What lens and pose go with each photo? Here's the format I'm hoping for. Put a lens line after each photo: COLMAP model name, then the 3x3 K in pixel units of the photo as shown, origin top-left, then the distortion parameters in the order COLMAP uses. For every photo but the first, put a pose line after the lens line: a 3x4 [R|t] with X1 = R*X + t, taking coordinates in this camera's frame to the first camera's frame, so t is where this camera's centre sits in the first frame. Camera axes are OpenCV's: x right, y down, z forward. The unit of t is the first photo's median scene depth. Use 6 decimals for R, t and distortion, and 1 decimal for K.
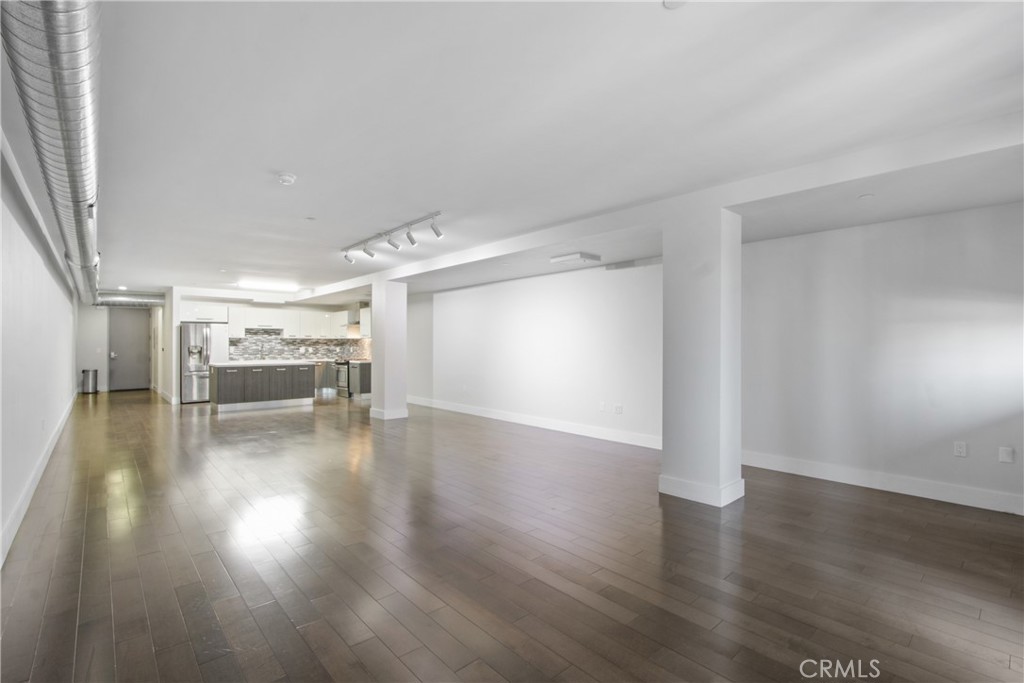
lens RADIAL K [[462.1, 0, 511.1], [0, 462.1, 343.4], [0, 0, 1]] dist [0.002979, 0.000039]
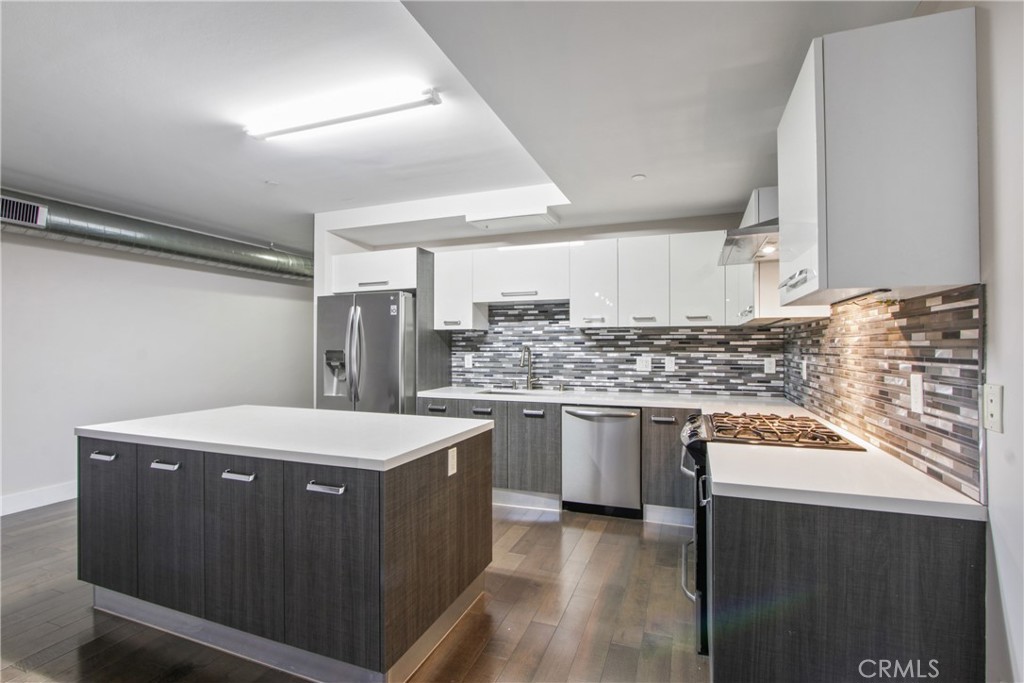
lens RADIAL K [[462.1, 0, 512.8], [0, 462.1, 345.1], [0, 0, 1]] dist [0.002979, 0.000039]
pose [[0.449890, -0.008183, -0.893046, -0.213583], [0.003522, 0.999967, -0.007389, 0.003181], [0.893077, 0.000179, 0.449904, 0.792102]]
